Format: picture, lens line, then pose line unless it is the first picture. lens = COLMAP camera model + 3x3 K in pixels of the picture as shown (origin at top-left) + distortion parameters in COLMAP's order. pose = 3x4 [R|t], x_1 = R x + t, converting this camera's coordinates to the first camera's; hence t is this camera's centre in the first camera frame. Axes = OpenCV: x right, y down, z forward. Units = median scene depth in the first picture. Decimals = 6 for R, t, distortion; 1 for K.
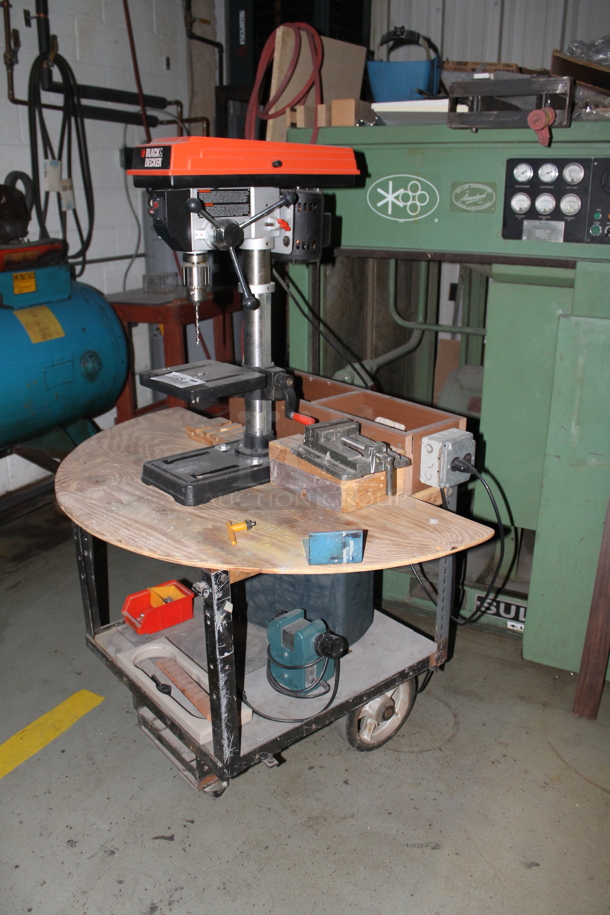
lens RADIAL K [[773.9, 0, 300.8], [0, 773.9, 460.3], [0, 0, 1]] dist [-0.174107, 0.153657]
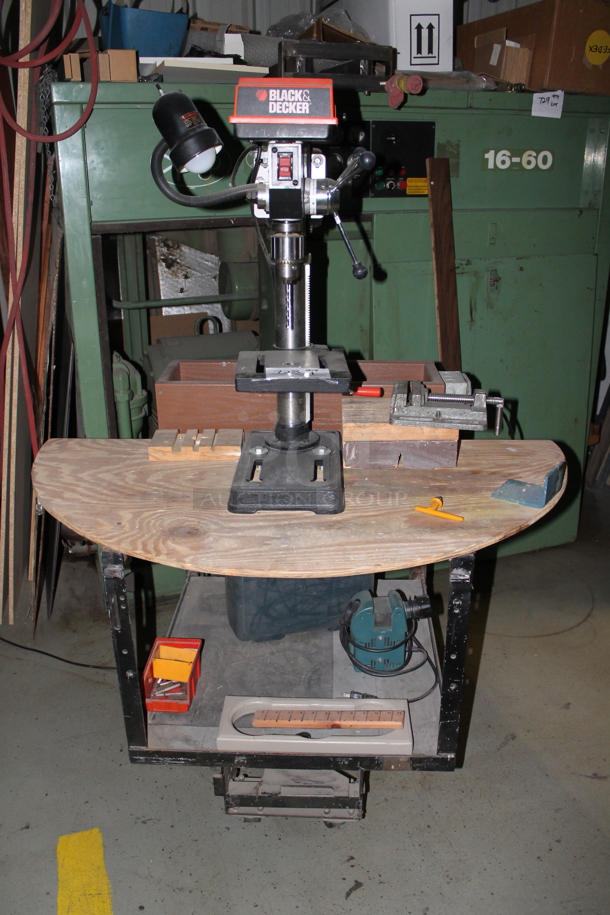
lens RADIAL K [[773.9, 0, 300.8], [0, 773.9, 460.3], [0, 0, 1]] dist [-0.174107, 0.153657]
pose [[0.667039, -0.273864, 0.692862, -0.719241], [0.257627, 0.957404, 0.130403, -0.114875], [-0.699061, 0.091517, 0.709181, 0.385929]]
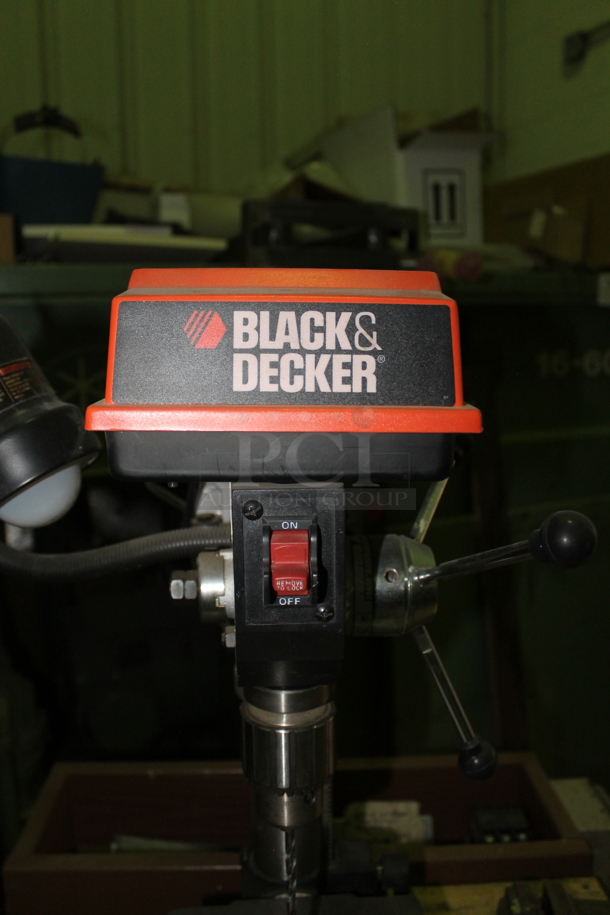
lens RADIAL K [[773.9, 0, 300.8], [0, 773.9, 460.3], [0, 0, 1]] dist [-0.174107, 0.153657]
pose [[0.624570, -0.136358, 0.768973, -0.318962], [0.275782, 0.959713, -0.053813, -0.304525], [-0.730655, 0.245679, 0.637013, 0.730063]]
